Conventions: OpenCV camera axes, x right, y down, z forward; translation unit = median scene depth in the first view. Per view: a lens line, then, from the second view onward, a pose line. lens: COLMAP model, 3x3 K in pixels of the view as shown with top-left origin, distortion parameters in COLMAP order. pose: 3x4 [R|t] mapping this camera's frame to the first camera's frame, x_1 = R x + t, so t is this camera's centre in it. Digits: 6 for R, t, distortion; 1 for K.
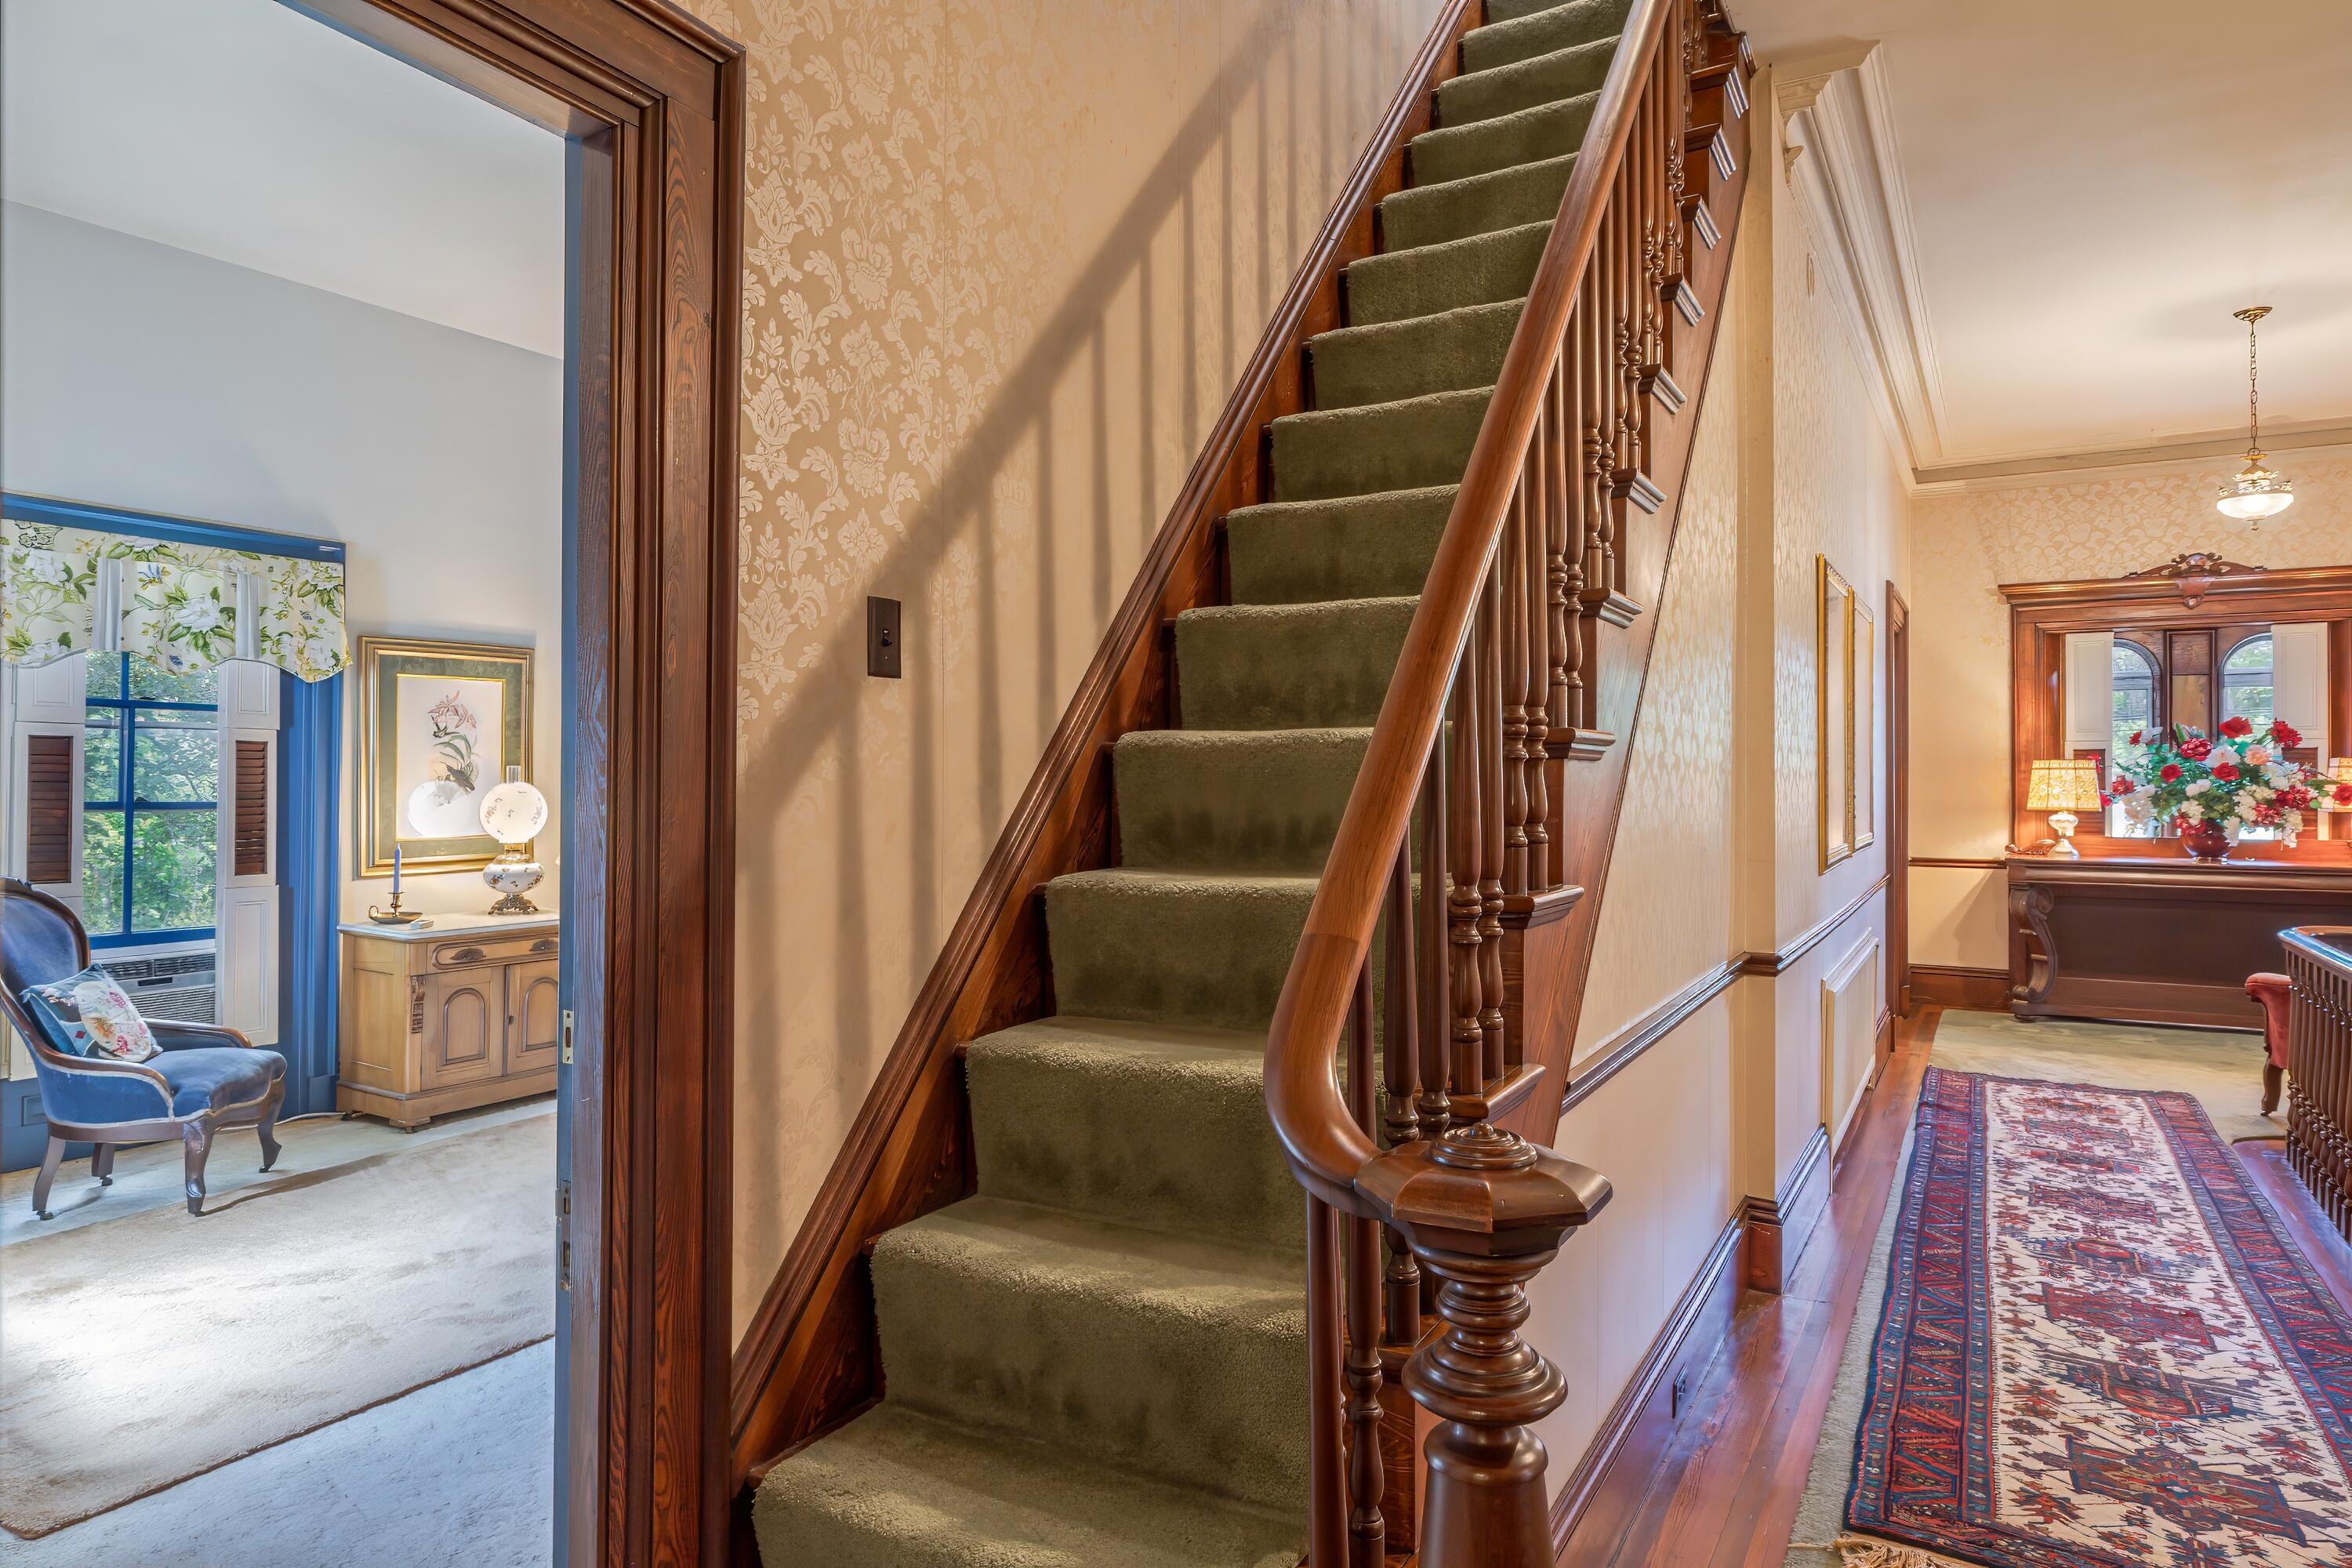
lens RADIAL K [[1412.8, 0, 1173.4], [0, 1412.8, 773.7], [0, 0, 1]] dist [0.005071, 0.000661]
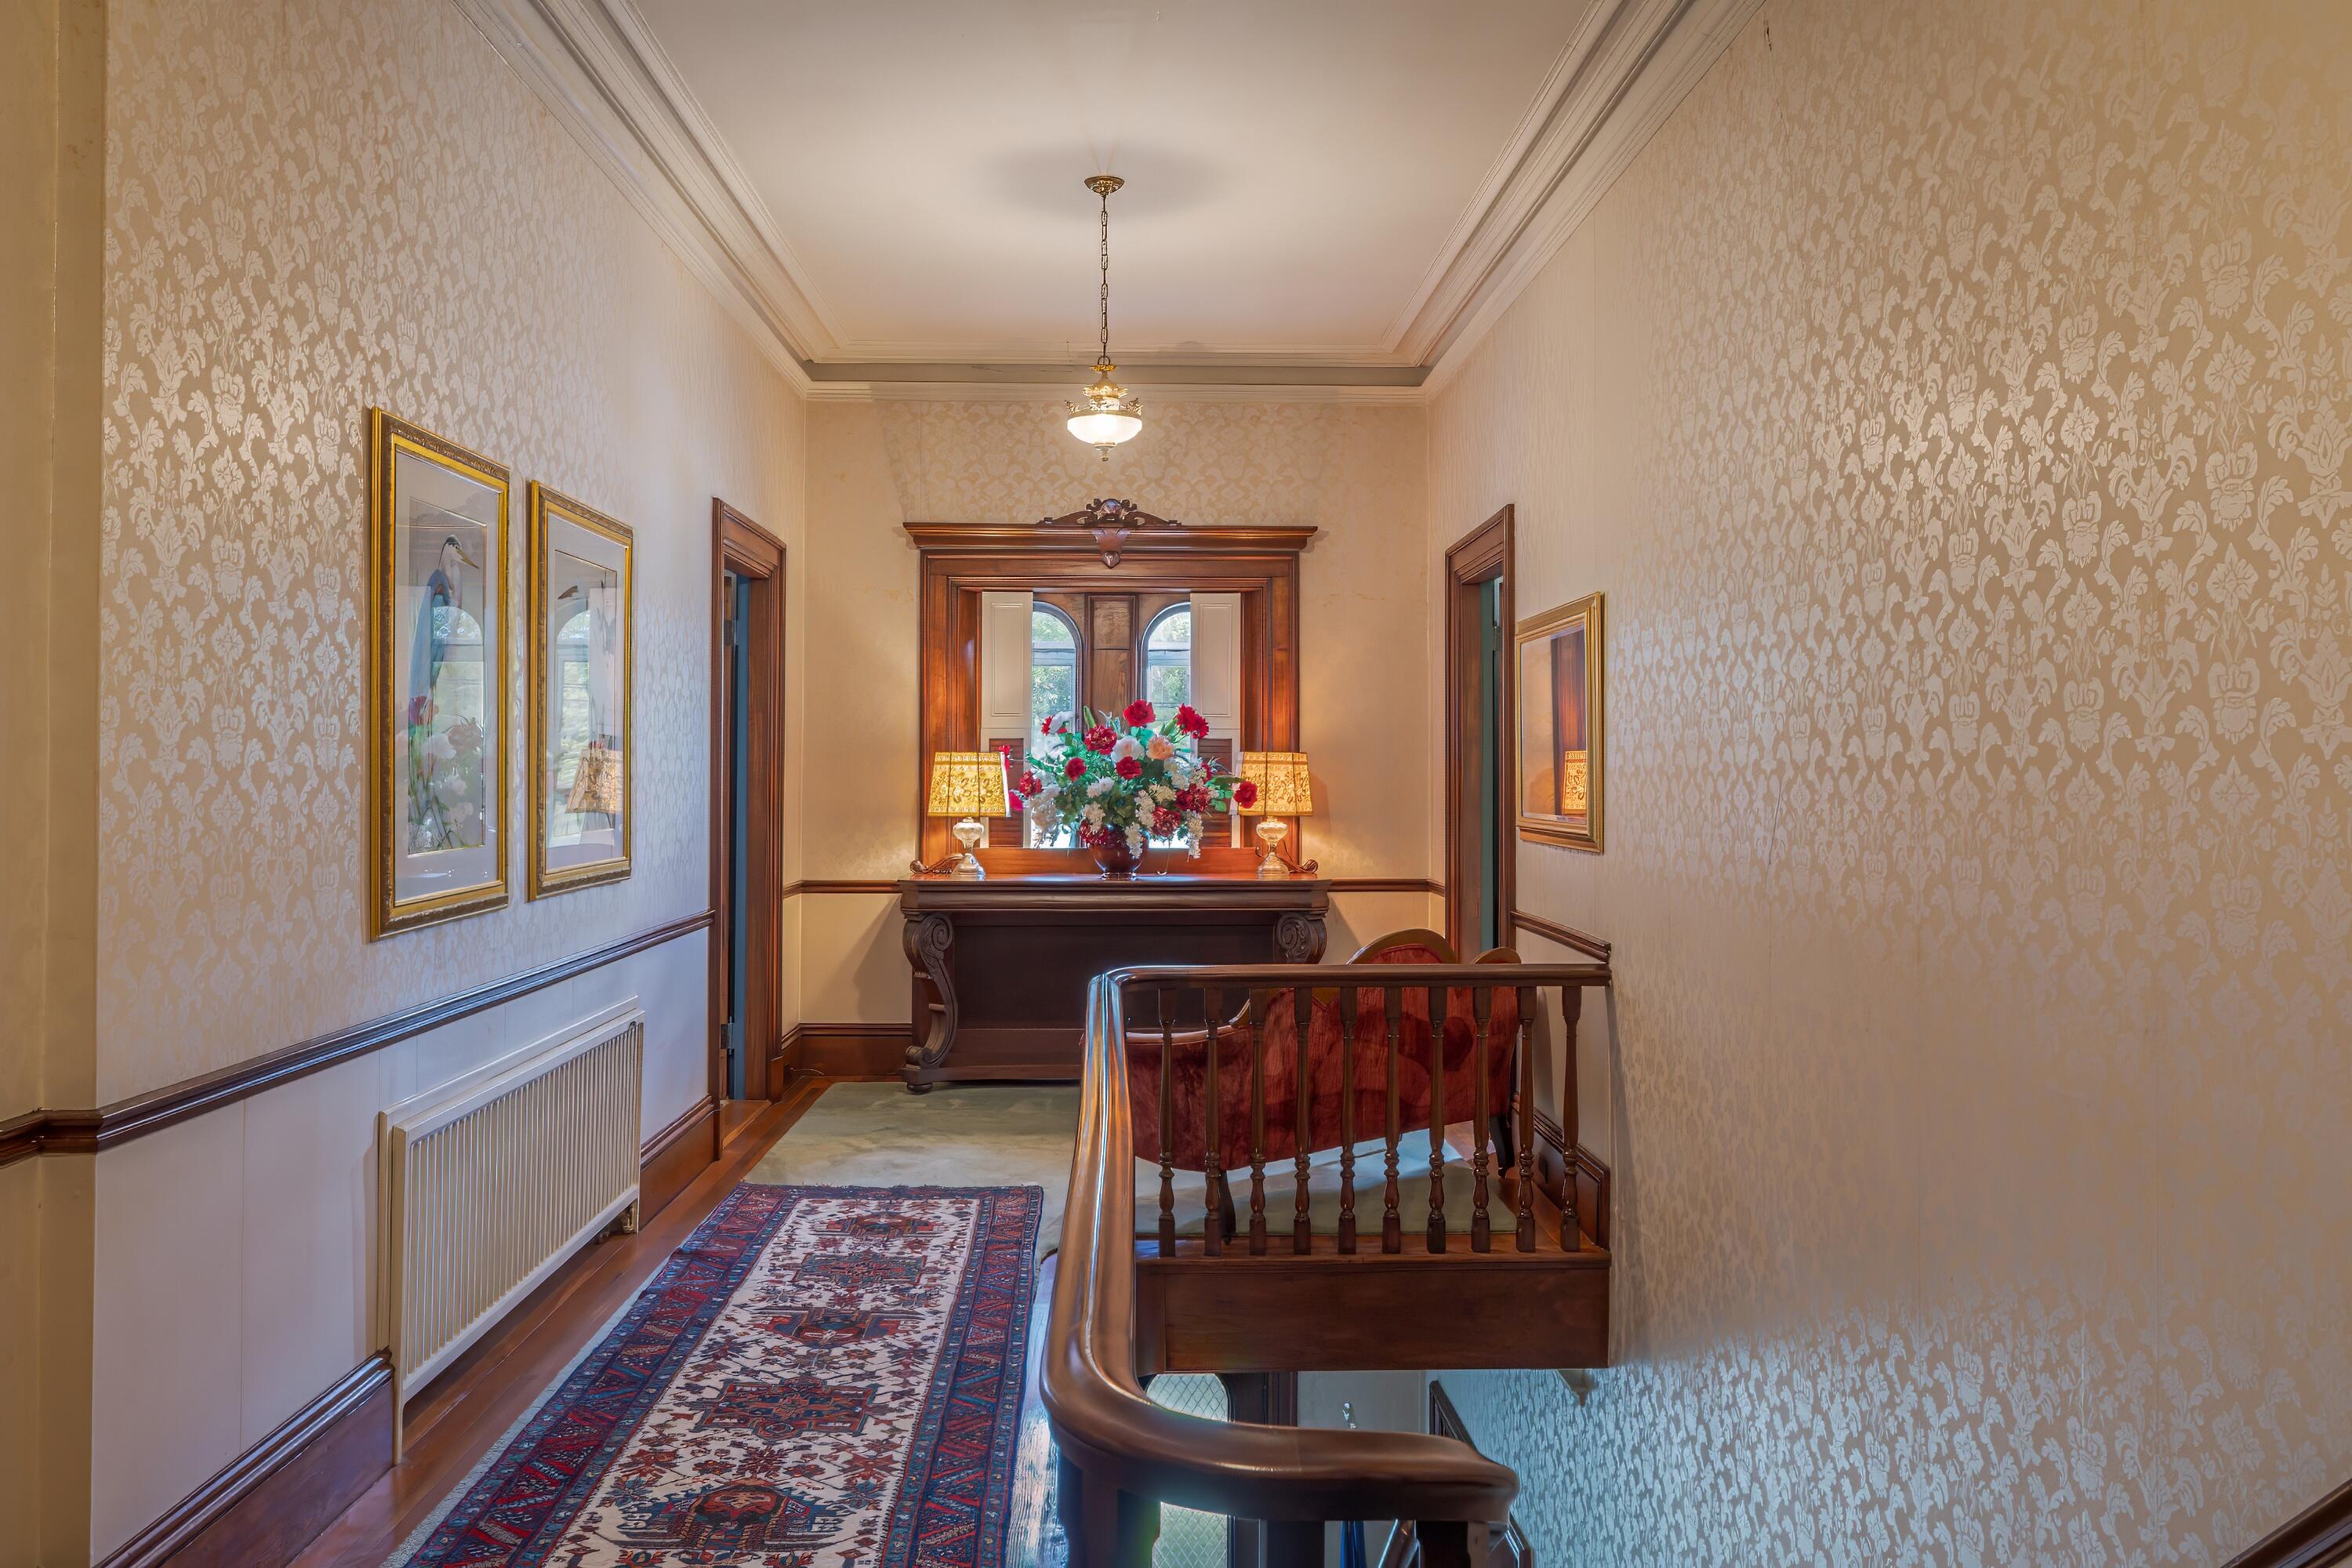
lens RADIAL K [[1804.4, 0, 1178.6], [0, 1804.4, 778.9], [0, 0, 1]] dist [0.002673, -0.001818]
pose [[0.845493, -0.001855, 0.533984, 0.200663], [-0.002019, 0.999976, 0.006670, -0.001712], [-0.533983, -0.006717, 0.845469, 0.100523]]
